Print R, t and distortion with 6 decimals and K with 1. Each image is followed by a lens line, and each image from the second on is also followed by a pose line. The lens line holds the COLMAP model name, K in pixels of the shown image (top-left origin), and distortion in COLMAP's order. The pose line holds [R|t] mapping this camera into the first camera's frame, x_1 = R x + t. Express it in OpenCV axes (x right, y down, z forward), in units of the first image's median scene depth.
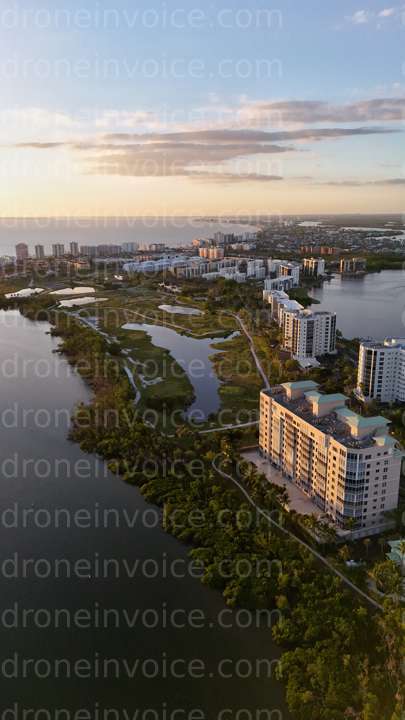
lens RADIAL K [[542.2, 0, 187.6], [0, 542.2, 341.8], [0, 0, 1]] dist [0.033590, -0.037288]
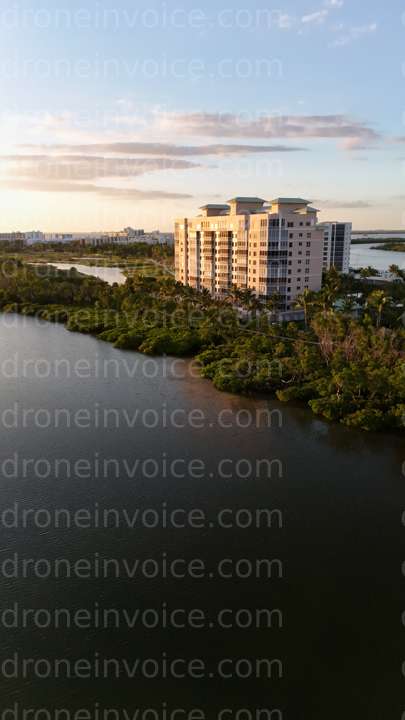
lens RADIAL K [[542.2, 0, 199.8], [0, 542.2, 357.0], [0, 0, 1]] dist [0.033590, -0.037288]
pose [[0.983684, -0.036092, 0.176247, 0.008087], [0.038610, 0.999195, -0.010877, 0.428397], [-0.175713, 0.017504, 0.984286, 0.115577]]
